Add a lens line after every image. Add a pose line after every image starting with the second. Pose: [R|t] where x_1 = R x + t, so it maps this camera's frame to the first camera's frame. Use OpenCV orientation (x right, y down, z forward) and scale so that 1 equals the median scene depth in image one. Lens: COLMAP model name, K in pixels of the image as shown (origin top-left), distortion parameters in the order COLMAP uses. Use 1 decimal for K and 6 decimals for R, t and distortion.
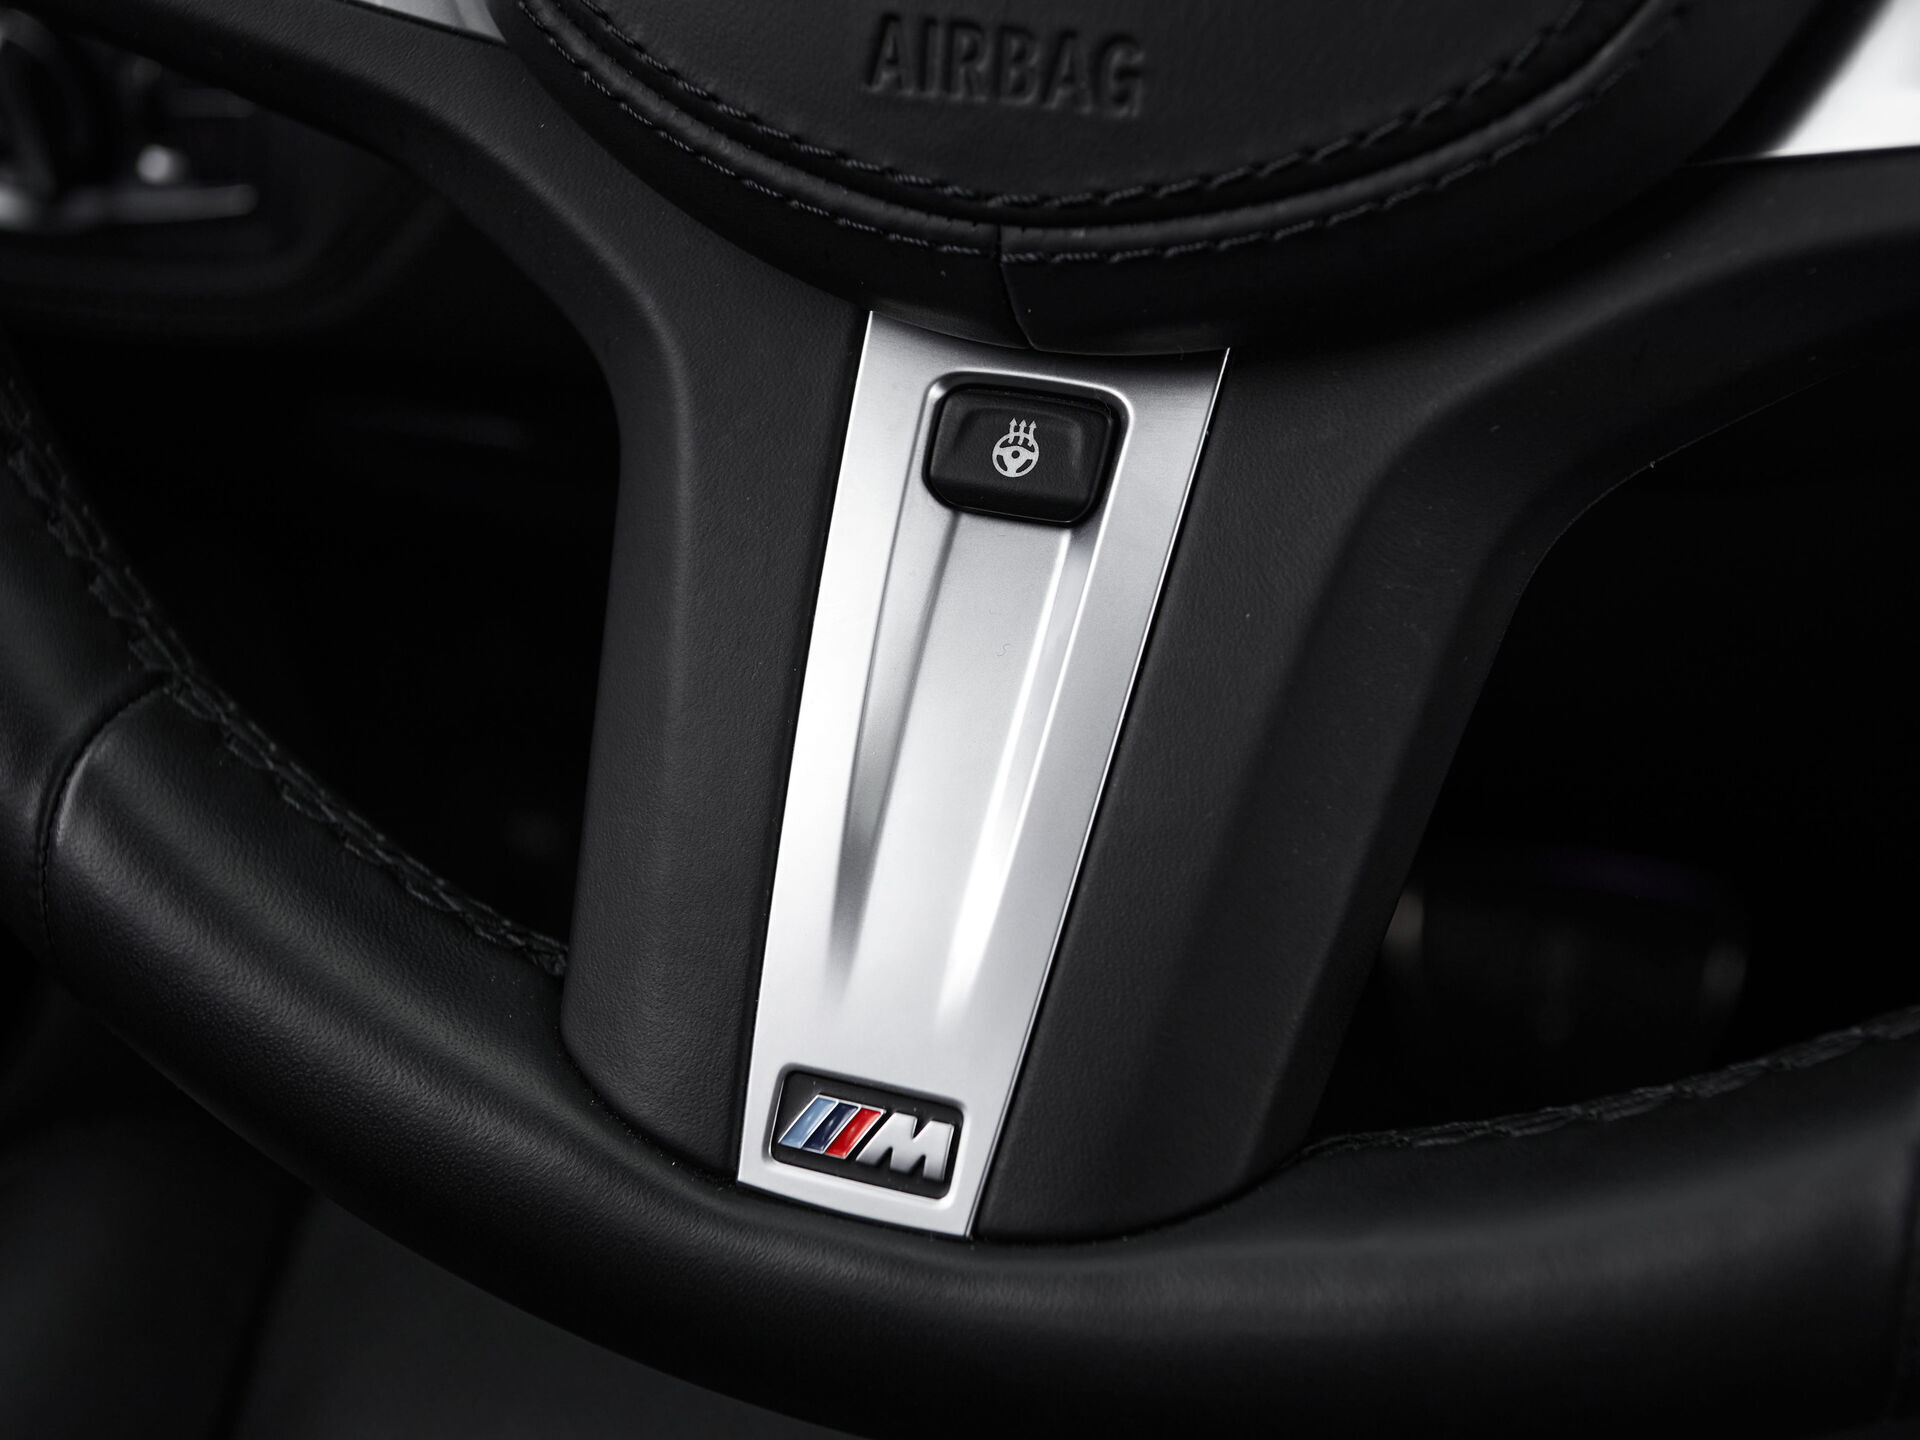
lens RADIAL K [[2677.8, 0, 960.7], [0, 2677.8, 617.4], [0, 0, 1]] dist [0.013720, 0.071354]
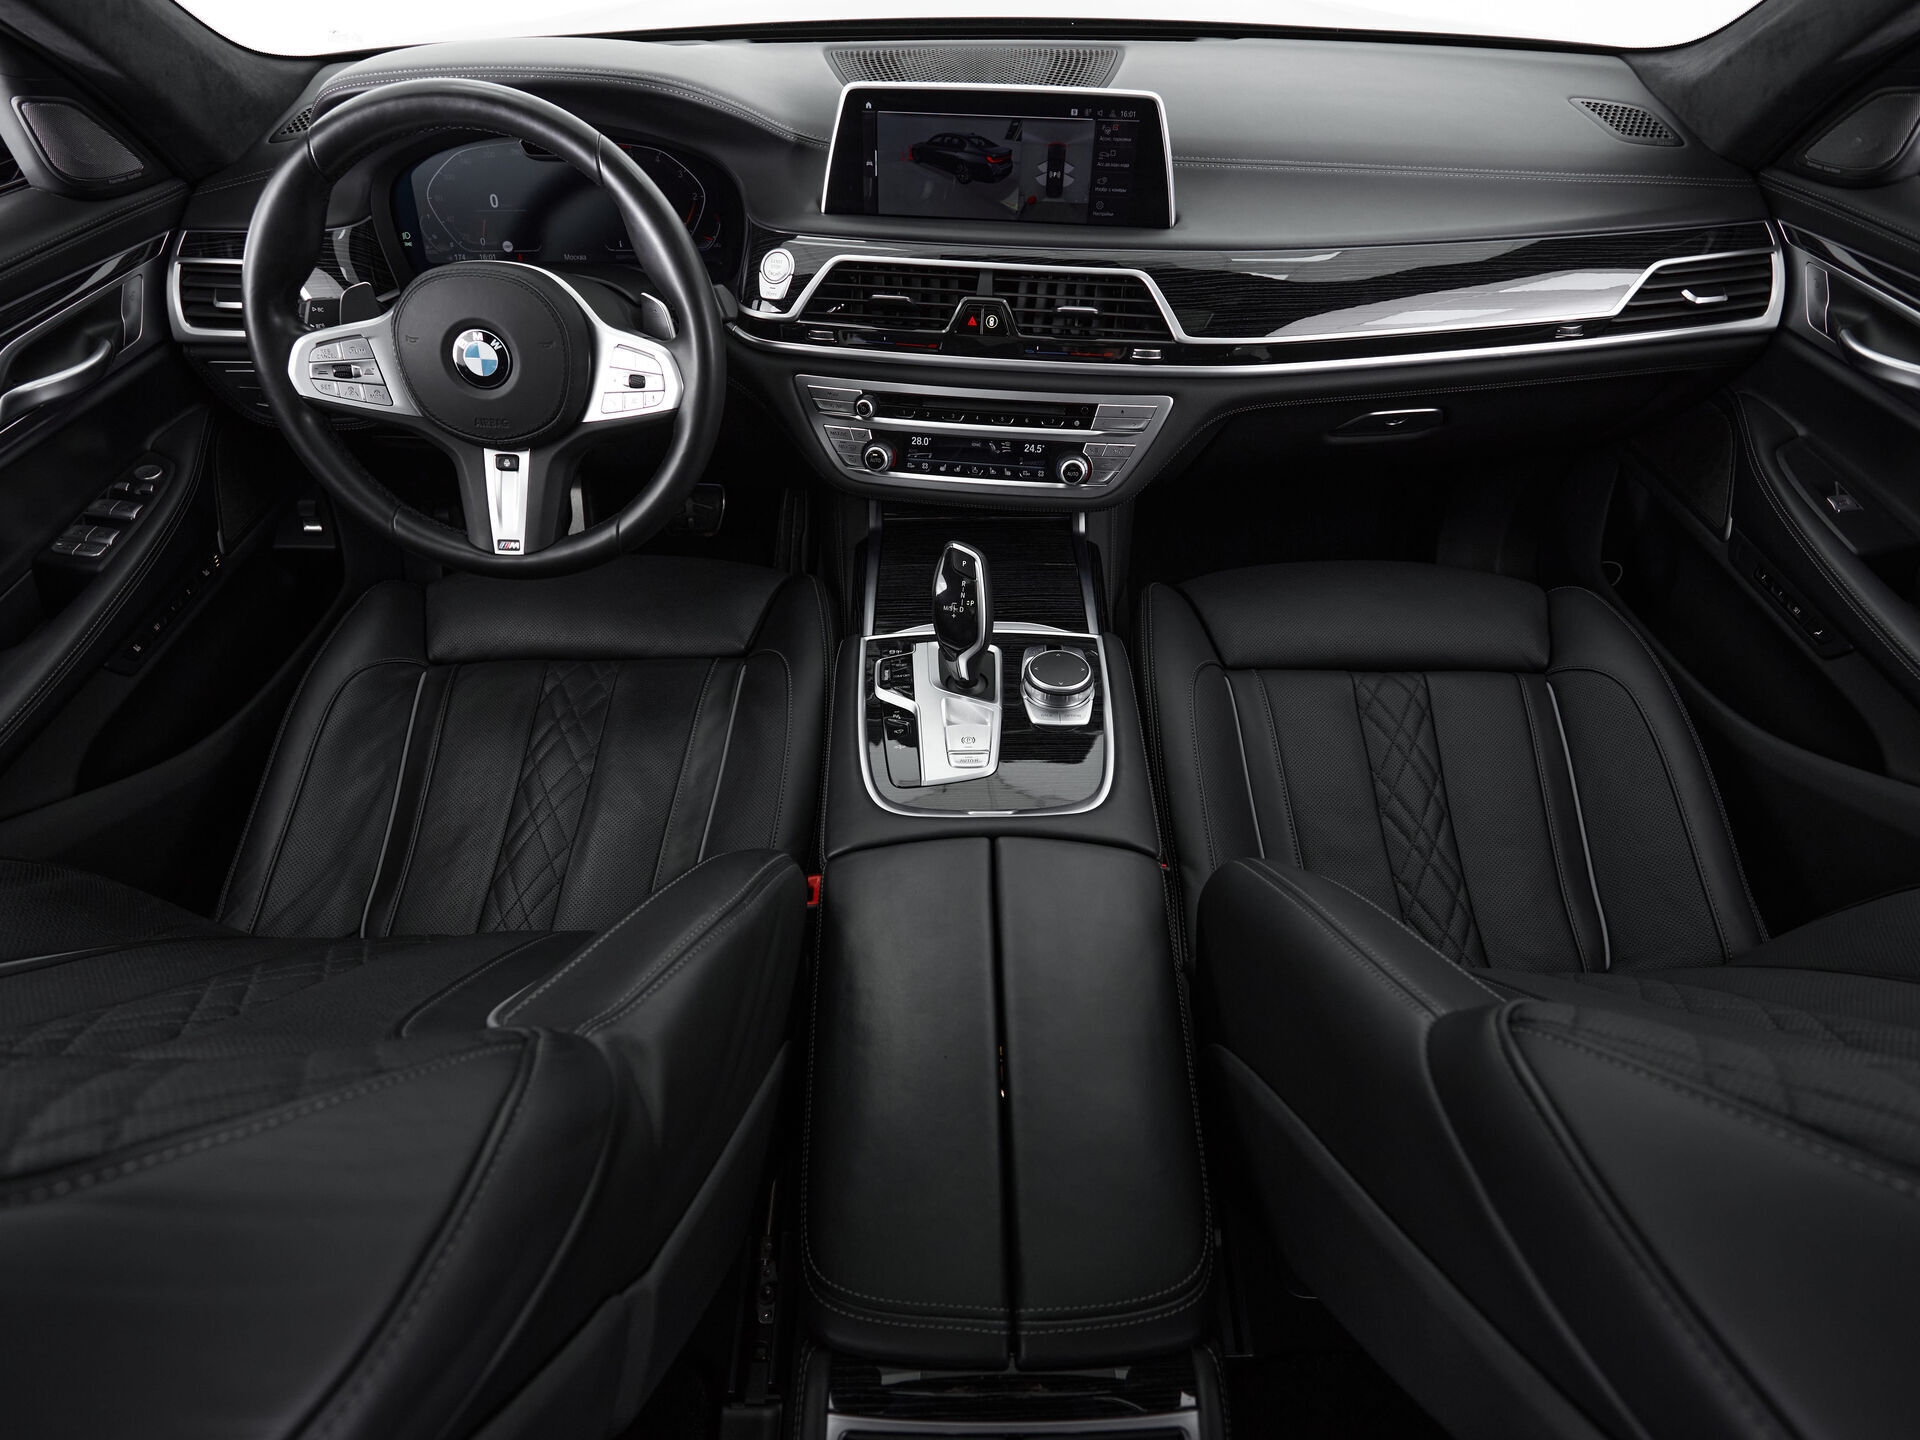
lens RADIAL K [[1020.1, 0, 960.0], [0, 1020.1, 720.0], [0, 0, 1]] dist [-0.000529, -0.002201]
pose [[0.935523, -0.221531, 0.275172, 0.298495], [0.120054, 0.931954, 0.342125, -0.239616], [-0.332239, -0.287030, 0.898460, -2.645677]]
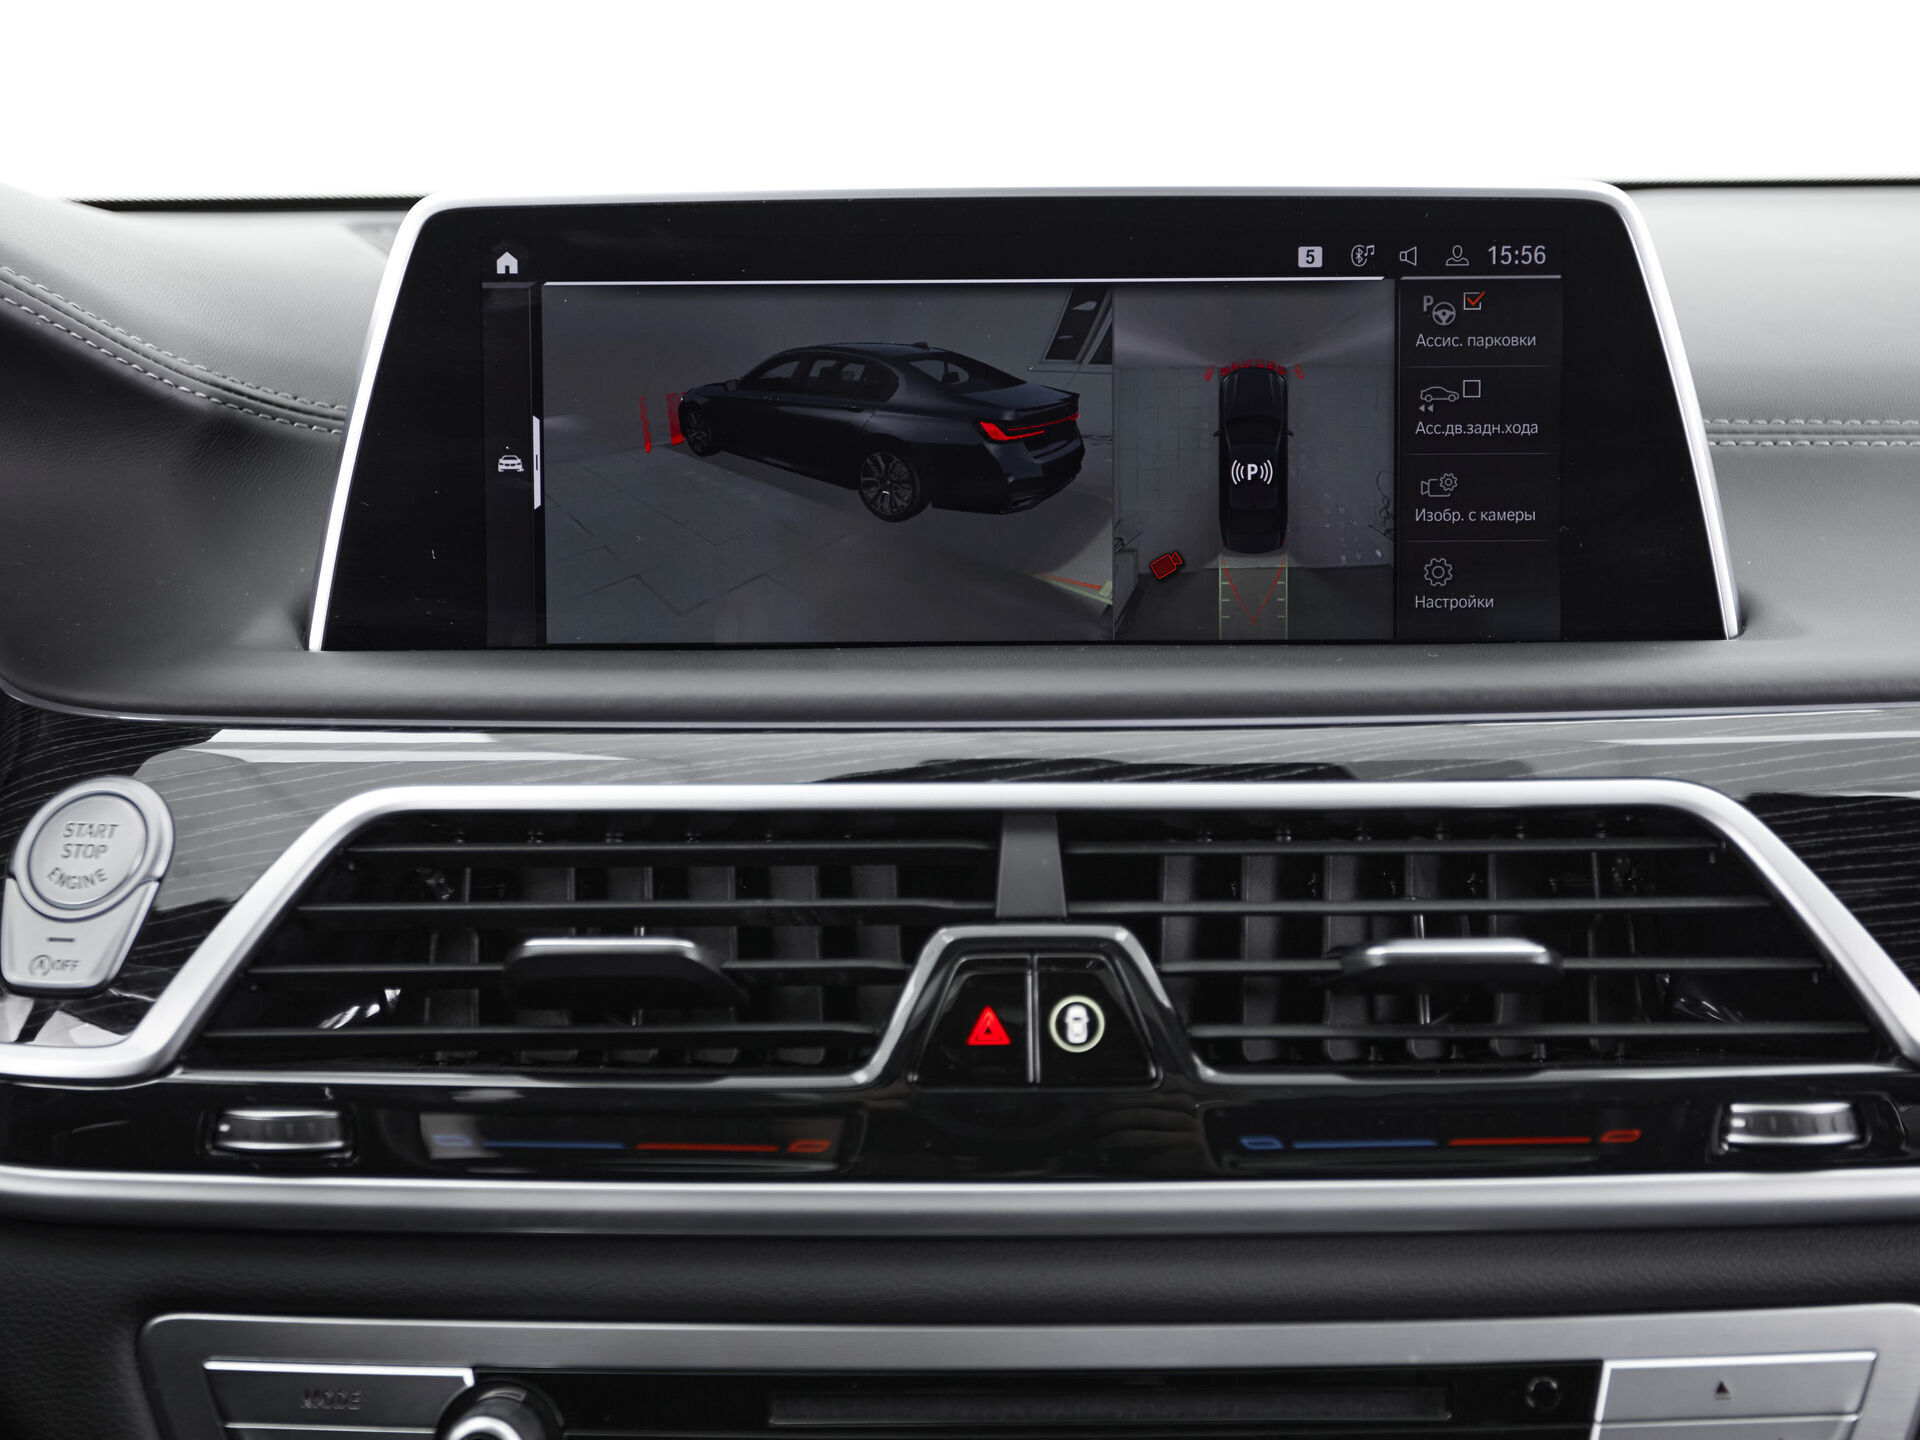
lens RADIAL K [[2373.4, 0, 980.1], [0, 2373.4, 719.8], [0, 0, 1]] dist [0.024436, 0.045195]
pose [[0.881872, -0.094005, 0.462023, 0.795498], [0.177492, 0.974026, -0.140603, -0.287848], [-0.436805, 0.205999, 0.875652, -0.730225]]
